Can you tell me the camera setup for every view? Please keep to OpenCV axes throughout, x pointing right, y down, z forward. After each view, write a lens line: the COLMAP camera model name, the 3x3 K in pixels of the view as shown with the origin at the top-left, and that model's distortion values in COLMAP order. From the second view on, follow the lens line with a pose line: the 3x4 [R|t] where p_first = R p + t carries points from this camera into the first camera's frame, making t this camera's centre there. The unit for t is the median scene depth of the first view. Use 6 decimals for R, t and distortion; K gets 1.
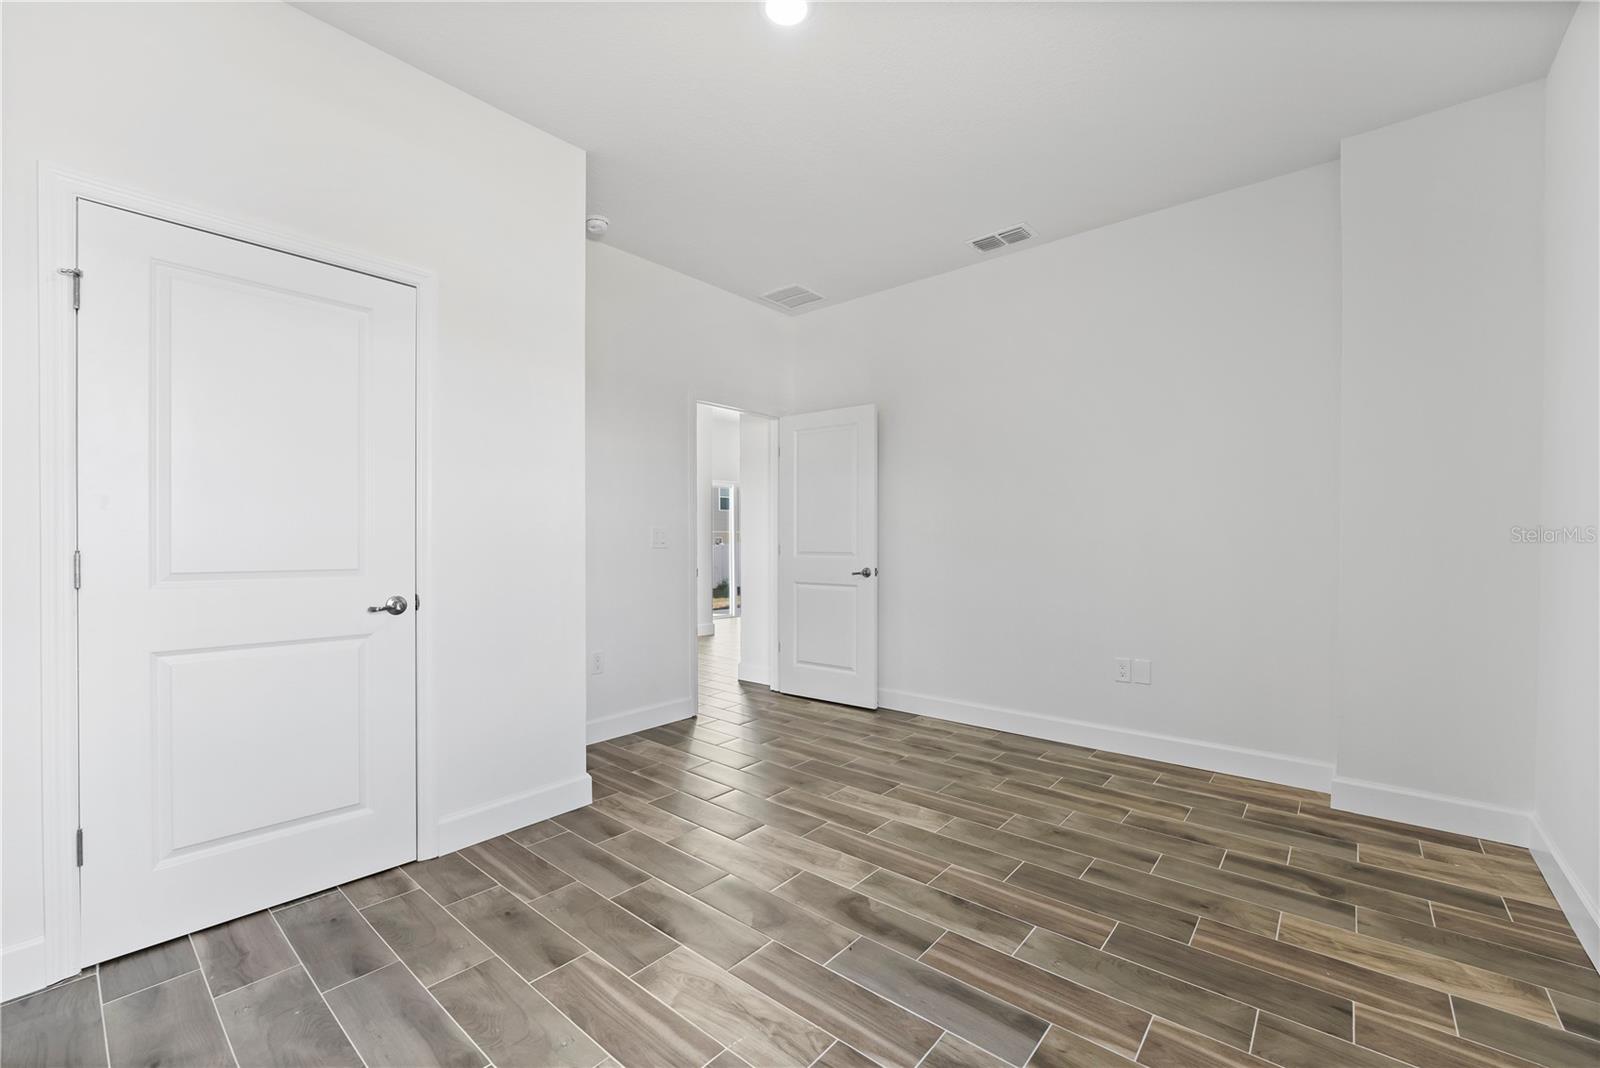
lens RADIAL K [[655.7, 0, 801.3], [0, 655.7, 538.4], [0, 0, 1]] dist [-0.021741, 0.003229]
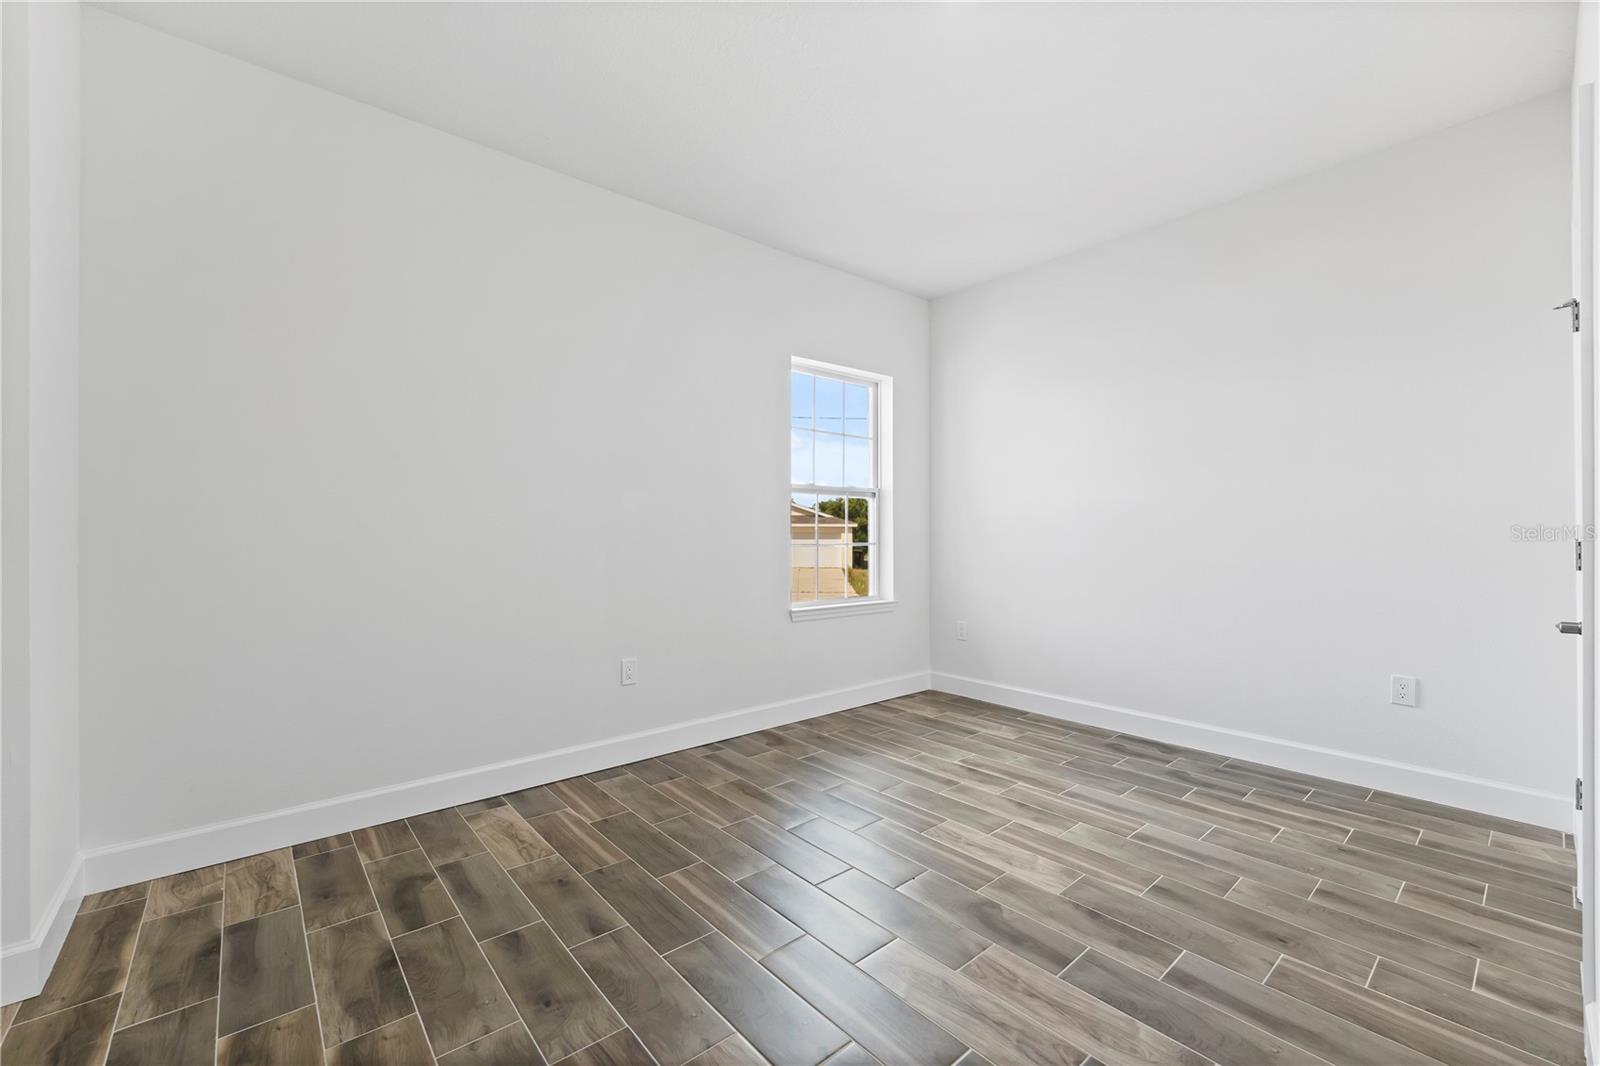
lens RADIAL K [[655.7, 0, 798.8], [0, 655.7, 530.3], [0, 0, 1]] dist [-0.021741, 0.003229]
pose [[-0.987196, 0.003775, 0.159469, 0.066247], [0.003317, 0.999990, -0.003139, 0.003469], [-0.159479, -0.002569, -0.987198, 1.886671]]
